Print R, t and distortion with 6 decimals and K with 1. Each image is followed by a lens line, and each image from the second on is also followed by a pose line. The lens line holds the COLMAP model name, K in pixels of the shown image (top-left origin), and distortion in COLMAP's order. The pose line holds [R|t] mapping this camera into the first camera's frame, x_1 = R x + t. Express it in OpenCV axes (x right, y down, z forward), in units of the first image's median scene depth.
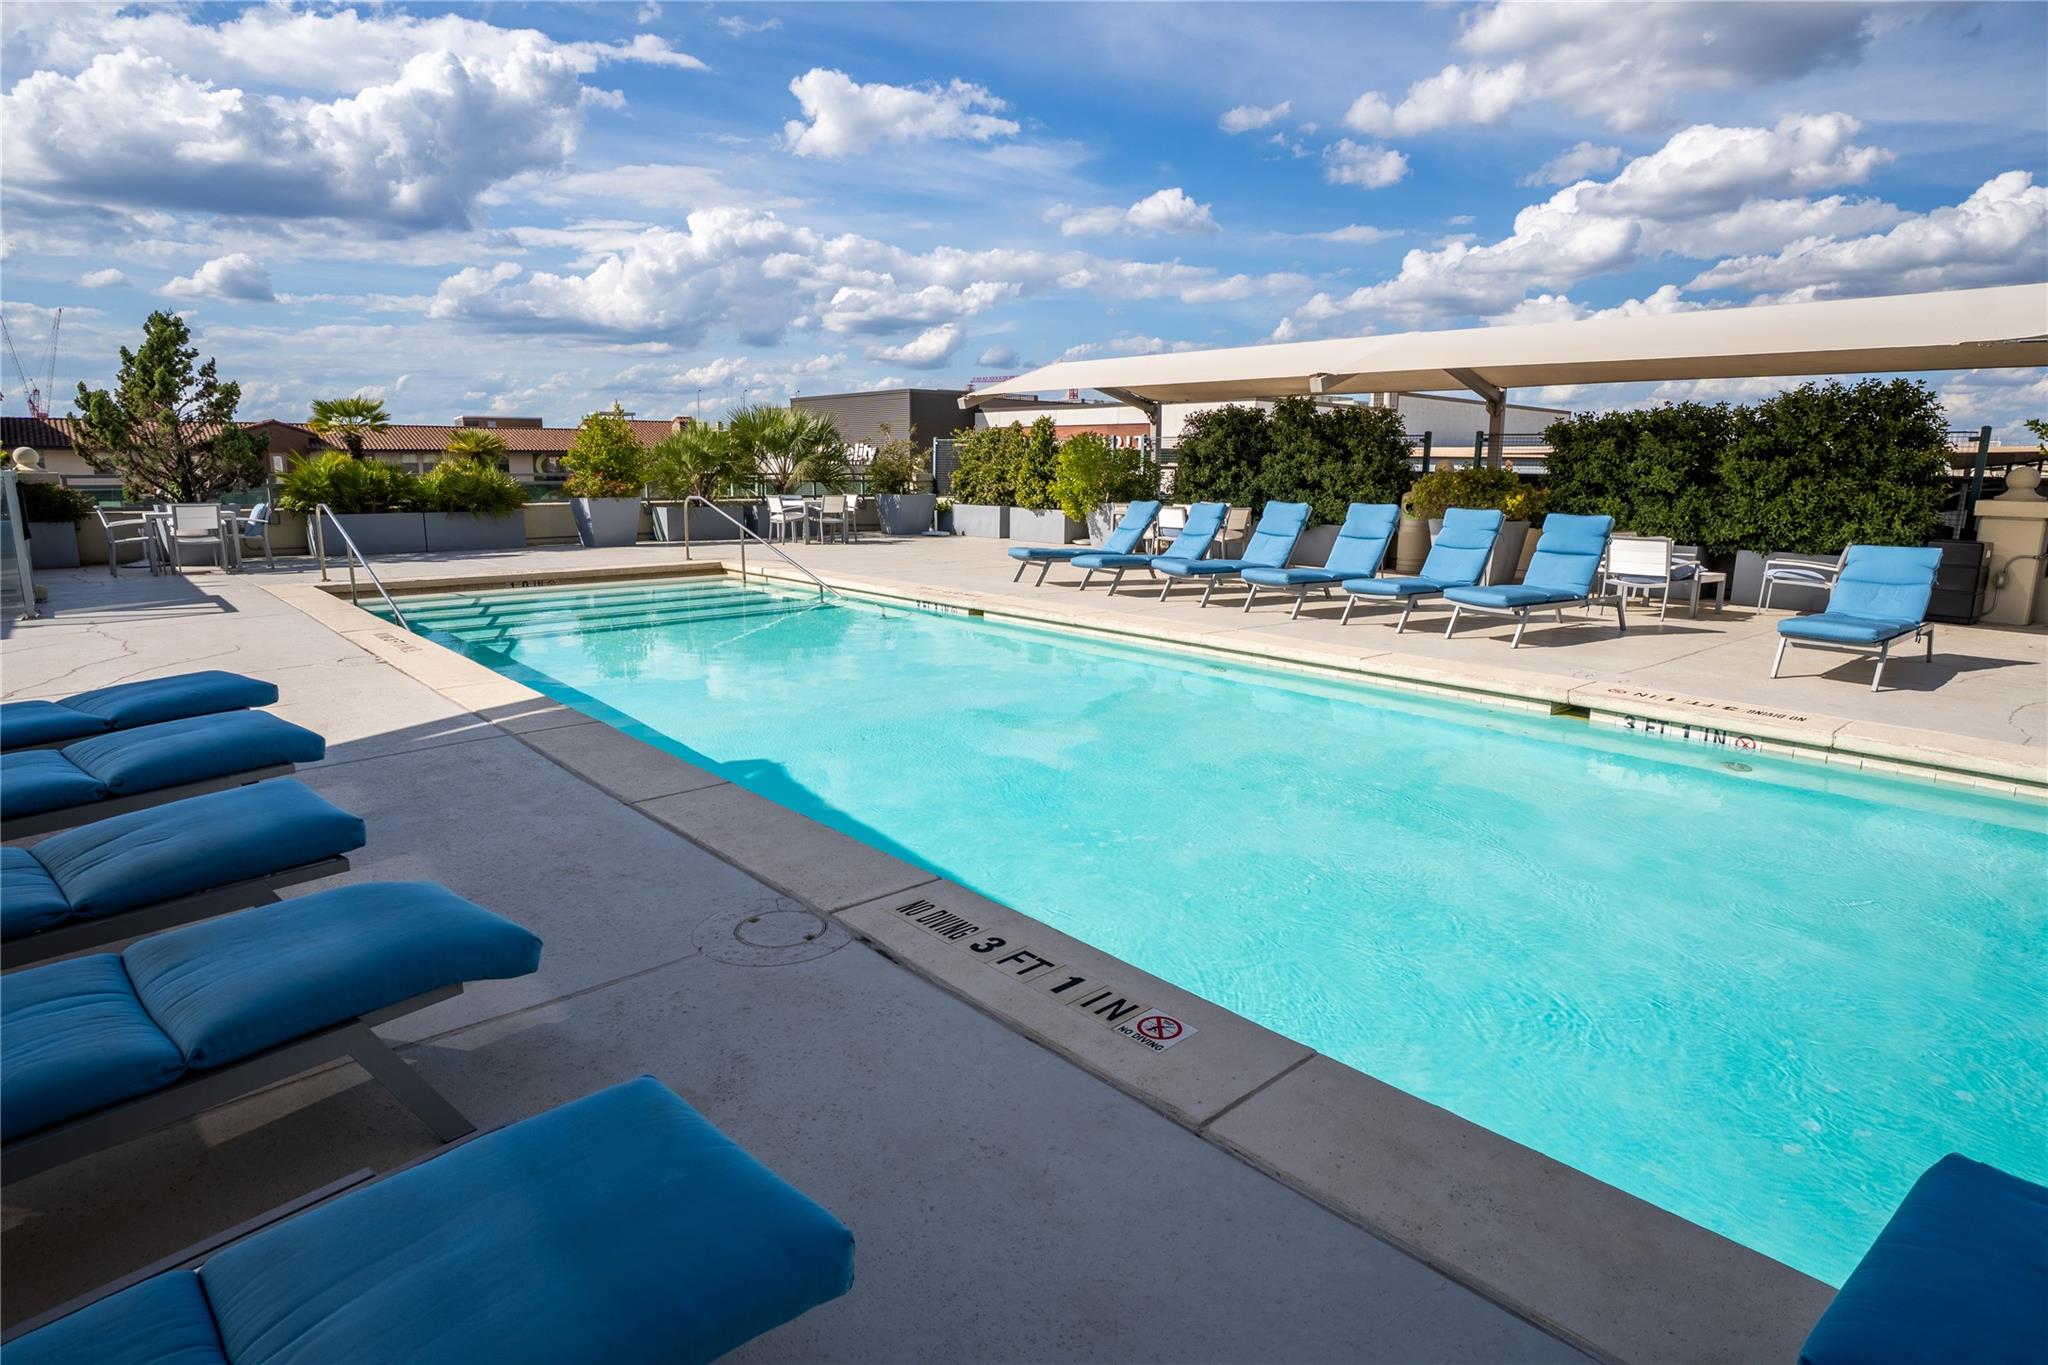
lens RADIAL K [[1072.1, 0, 1013.3], [0, 1072.1, 691.0], [0, 0, 1]] dist [-0.007811, 0.000707]
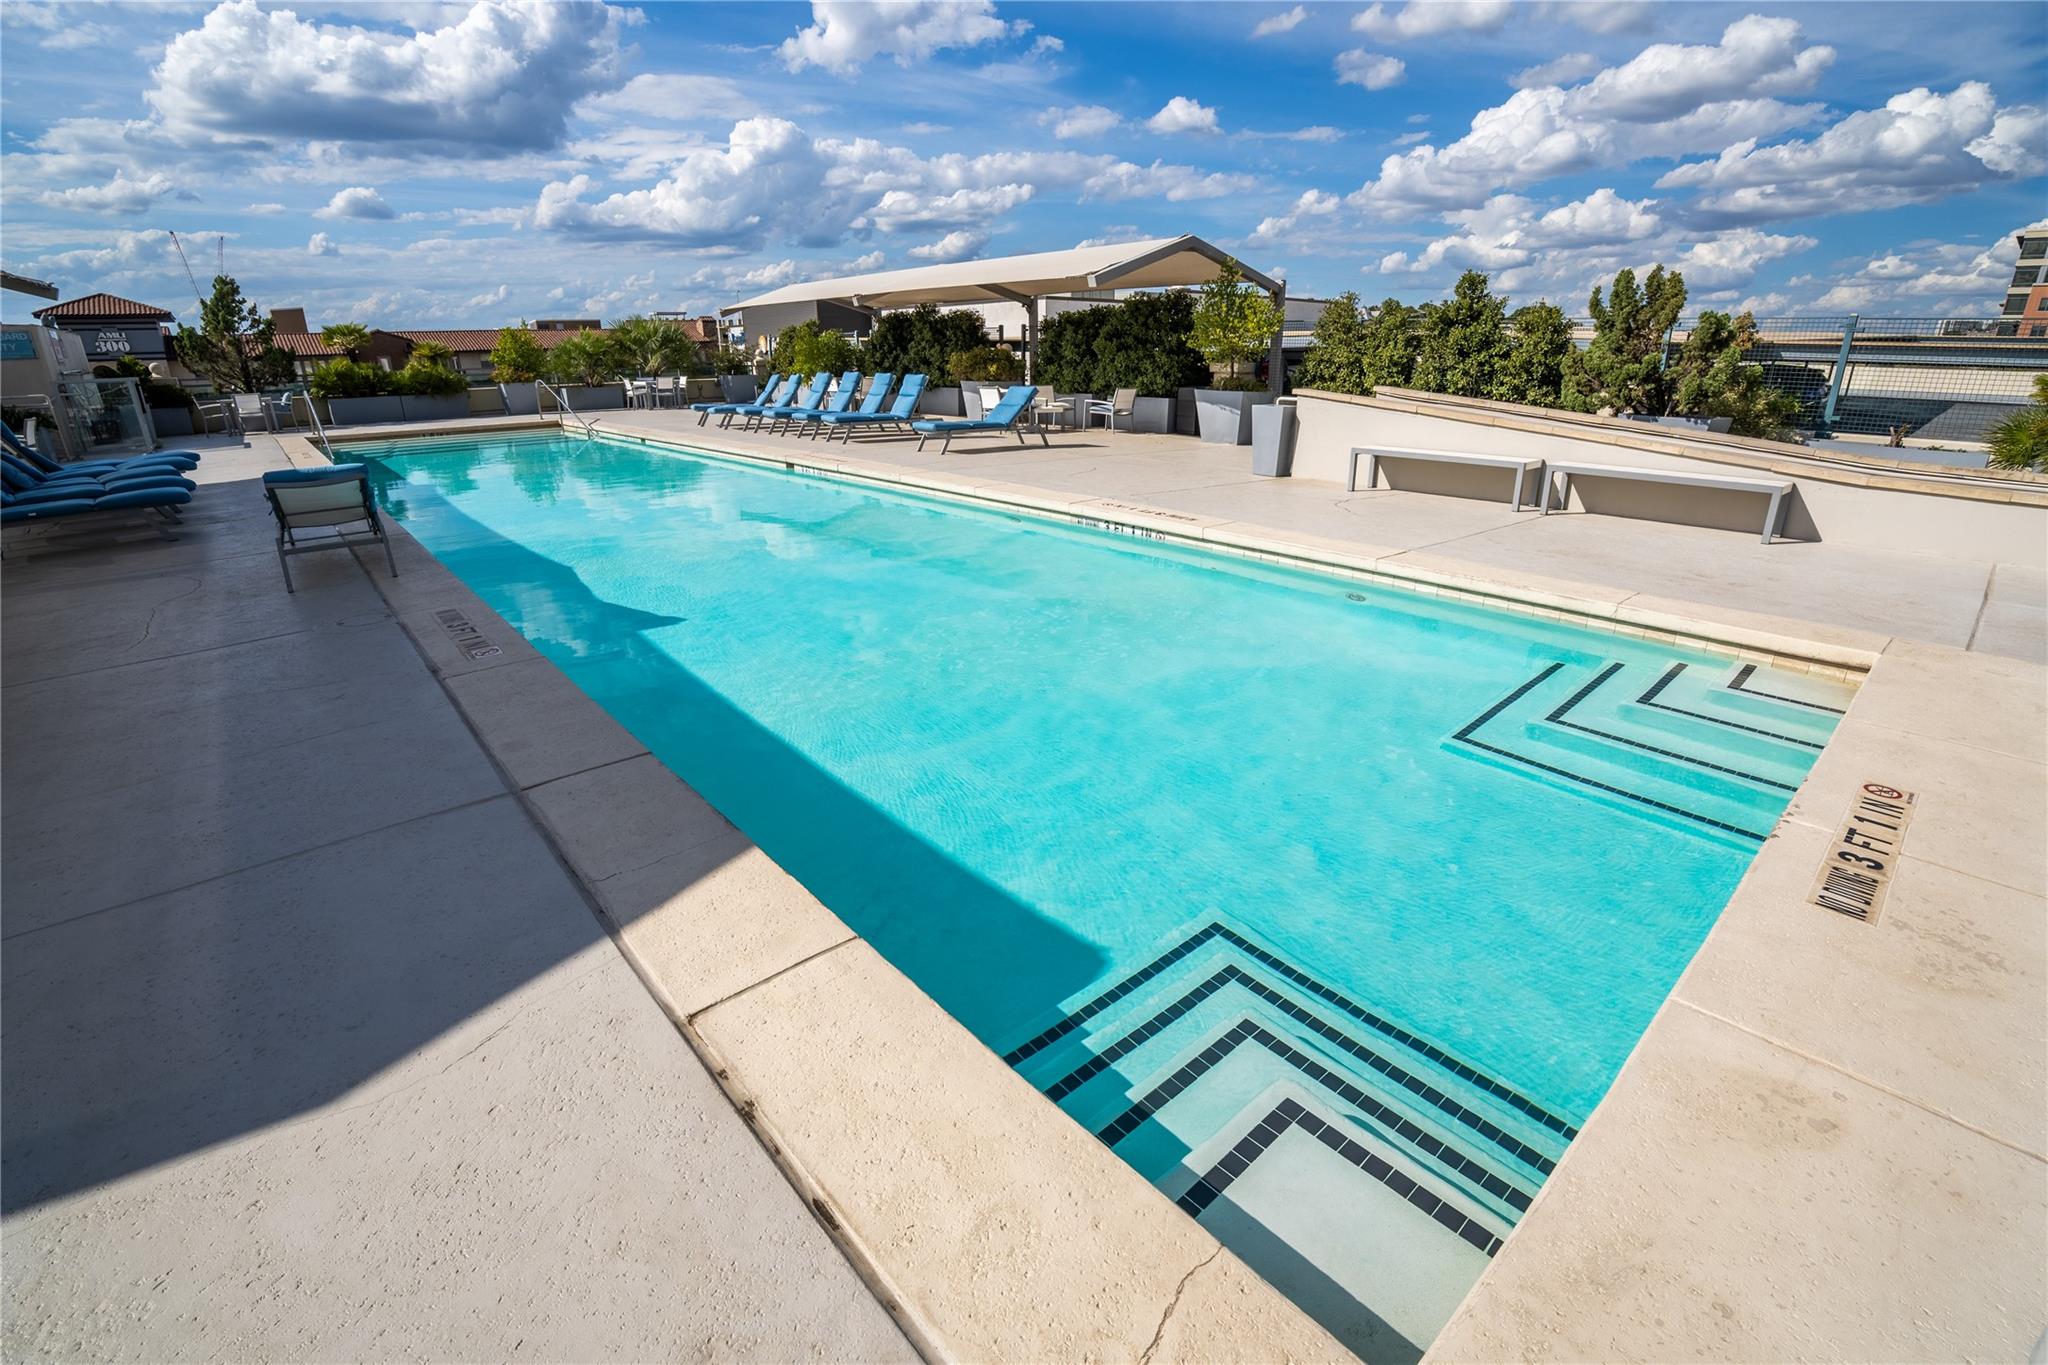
lens RADIAL K [[939.8, 0, 1036.4], [0, 939.8, 670.1], [0, 0, 1]] dist [-0.043423, 0.006719]
pose [[0.999654, -0.010814, -0.023975, 0.382369], [0.013640, 0.992557, 0.121014, 0.076663], [0.022488, -0.121299, 0.992361, -0.342511]]
